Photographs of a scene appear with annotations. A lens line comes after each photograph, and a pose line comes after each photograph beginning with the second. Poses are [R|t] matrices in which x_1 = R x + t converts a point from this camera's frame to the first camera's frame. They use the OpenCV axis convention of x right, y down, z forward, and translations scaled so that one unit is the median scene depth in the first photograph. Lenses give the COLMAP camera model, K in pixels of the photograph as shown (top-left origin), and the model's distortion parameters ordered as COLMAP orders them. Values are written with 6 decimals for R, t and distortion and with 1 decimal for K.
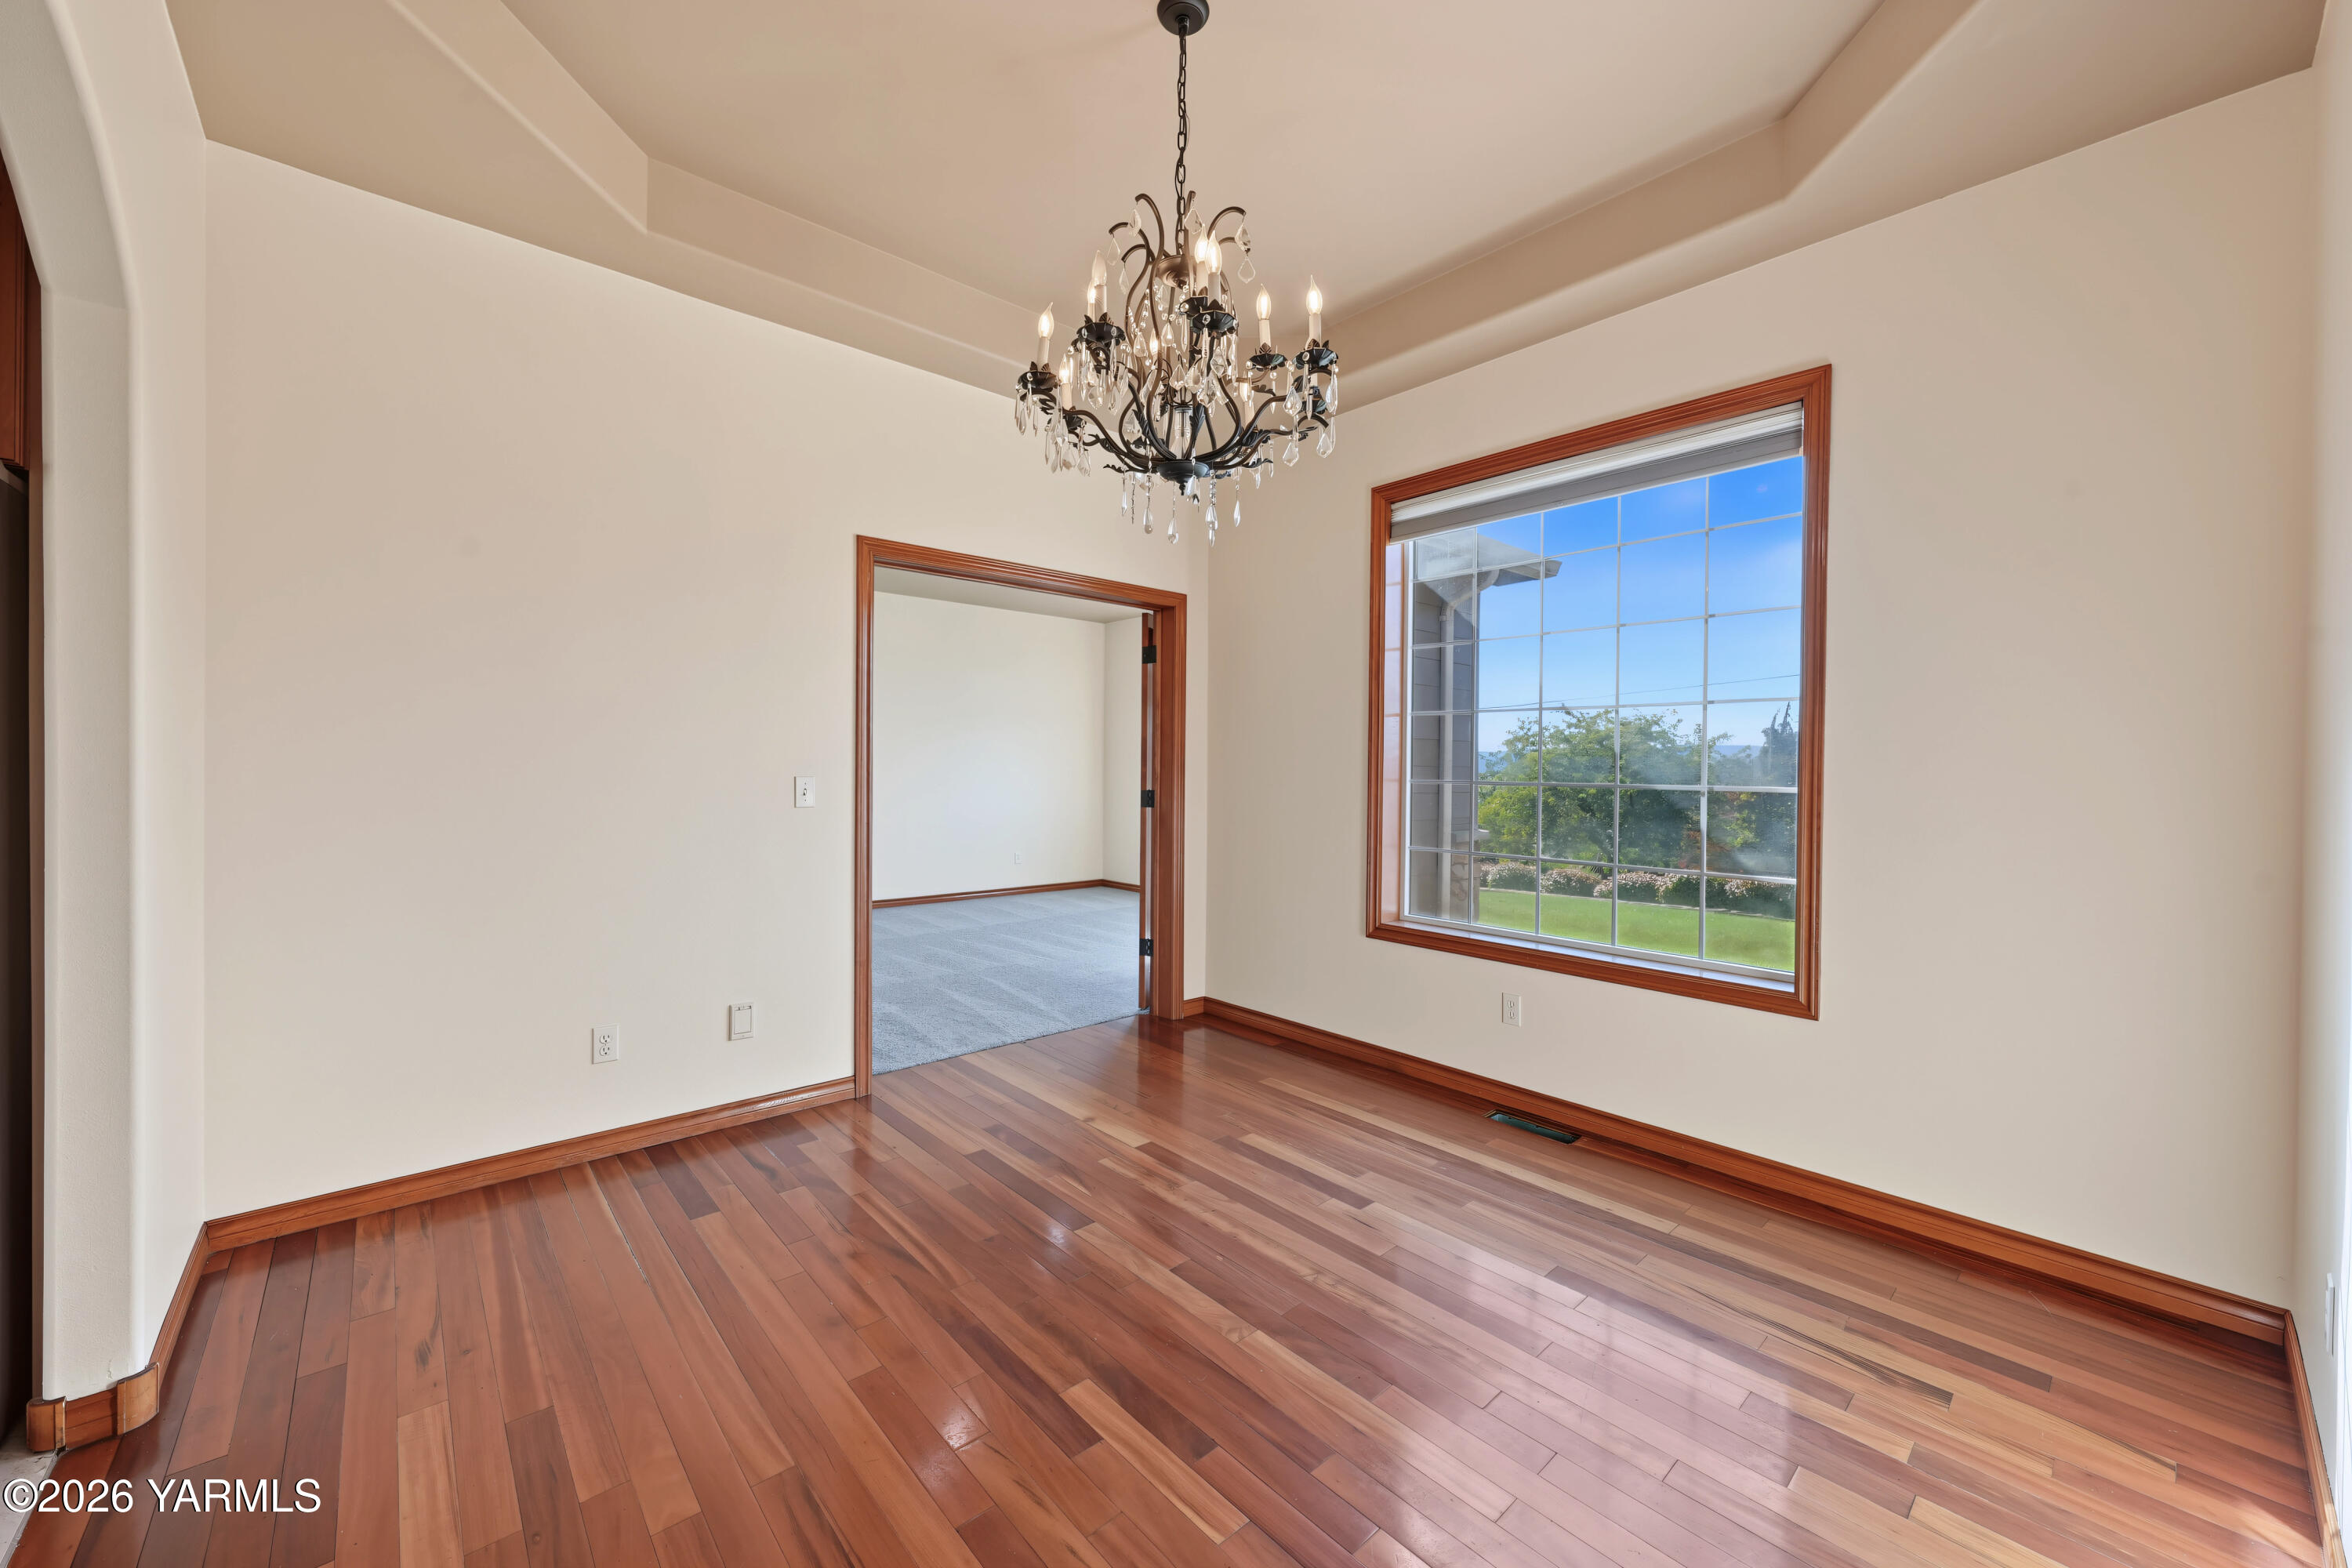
lens RADIAL K [[895.4, 0, 1180.2], [0, 895.4, 775.7], [0, 0, 1]] dist [0.000992, 0.000339]
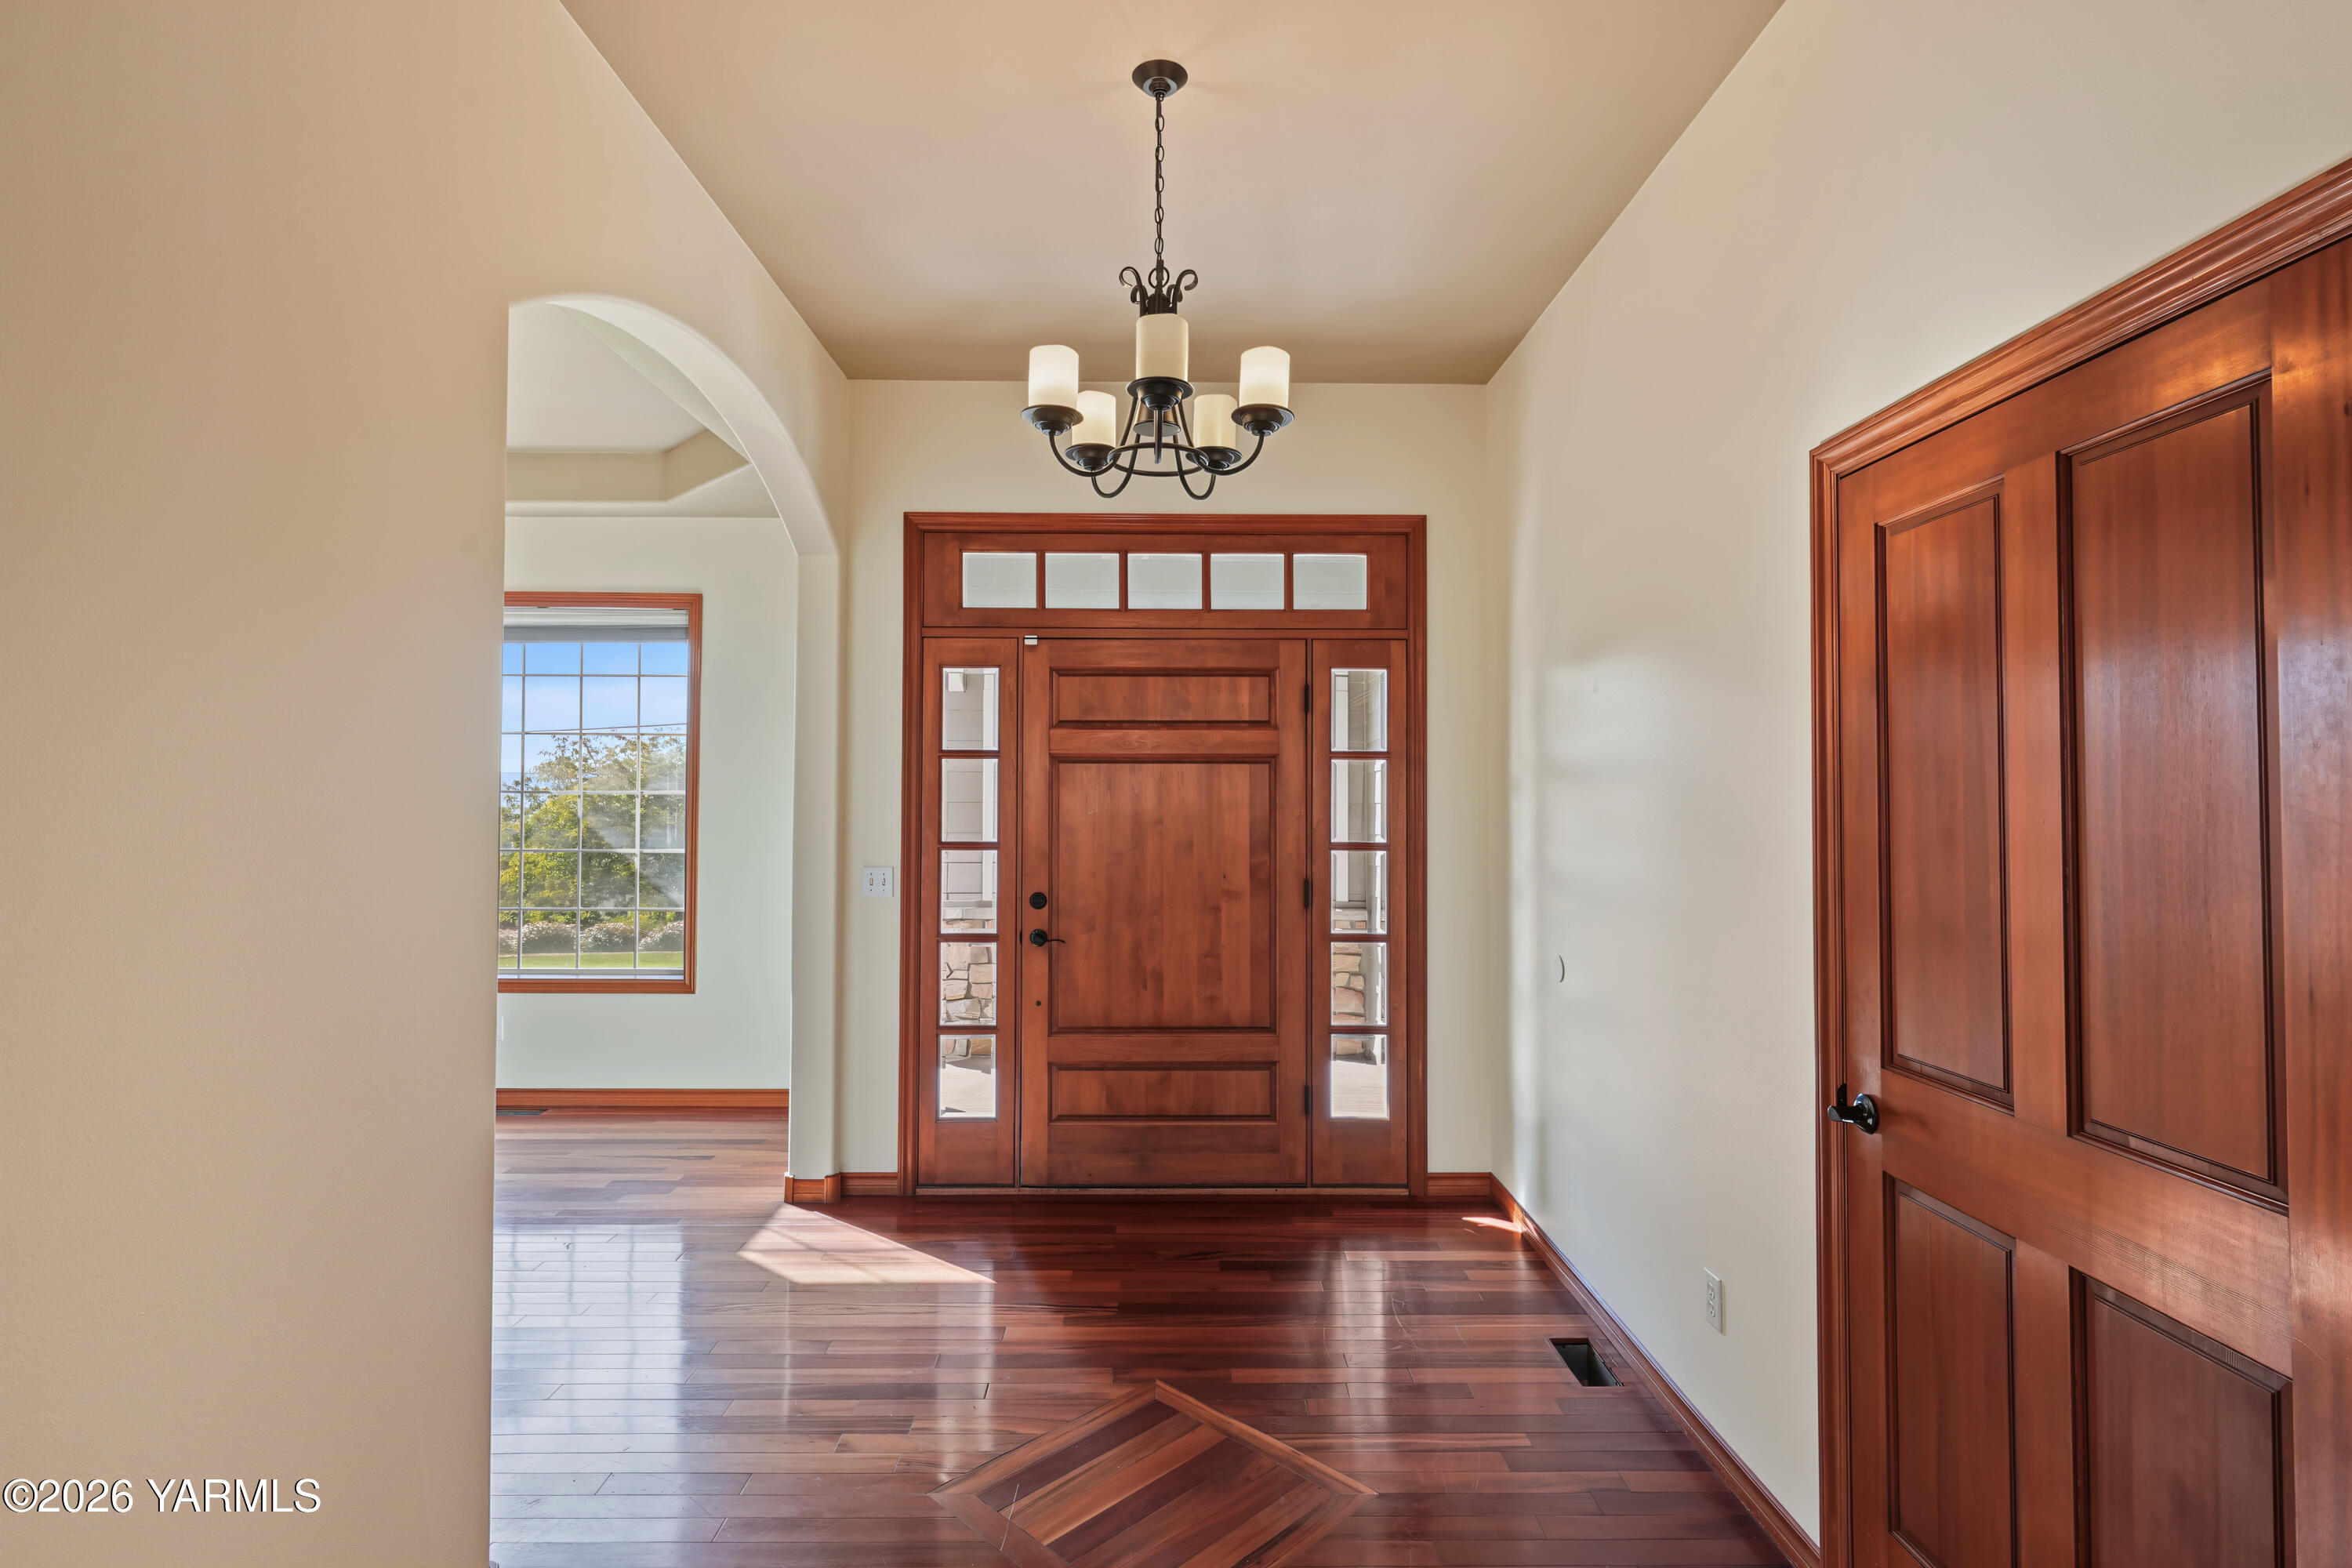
lens RADIAL K [[1149.4, 0, 1188.2], [0, 1149.4, 778.0], [0, 0, 1]] dist [-0.001911, 0.000096]
pose [[0.656495, 0.010104, 0.754263, -0.245151], [0.006975, 0.999786, -0.019464, -0.063303], [-0.754298, 0.018039, 0.656284, -0.927811]]
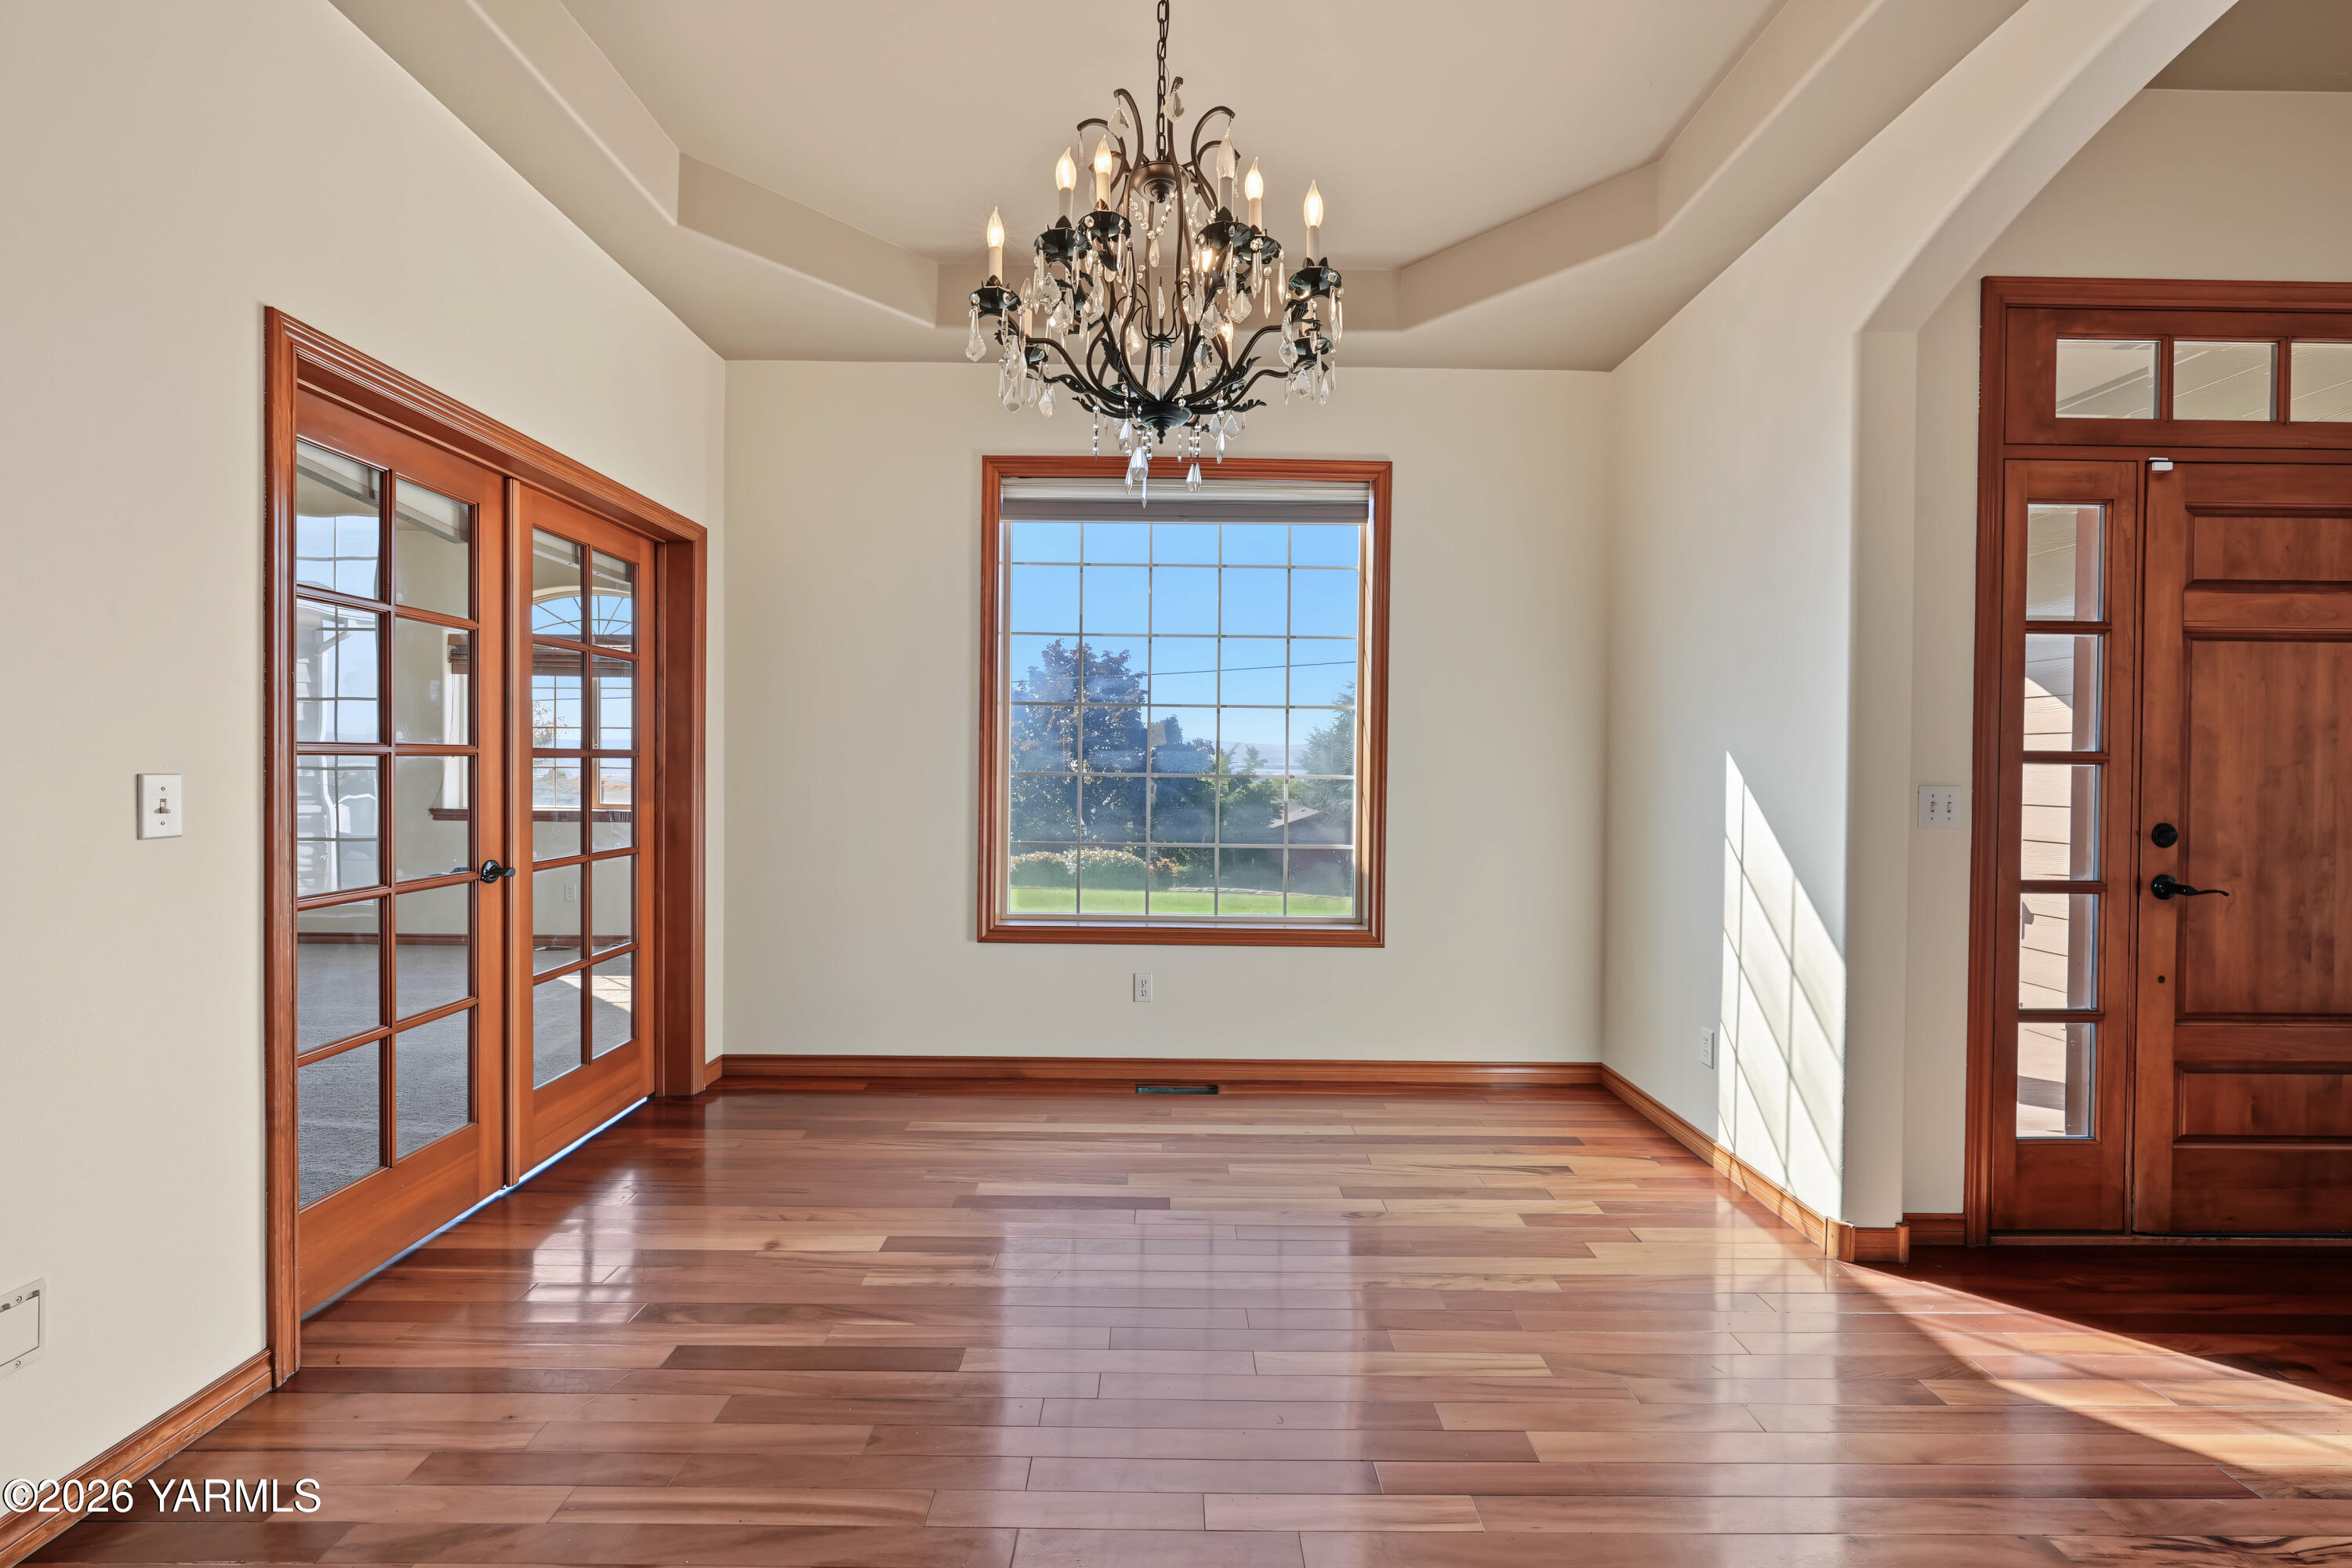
lens RADIAL K [[914.6, 0, 1176.5], [0, 914.6, 779.4], [0, 0, 1]] dist [-0.000569, 0.000295]
pose [[0.659923, -0.013722, 0.751208, -0.467005], [0.002621, 0.999869, 0.015961, -0.003557], [-0.751329, -0.008564, 0.659873, 0.288433]]
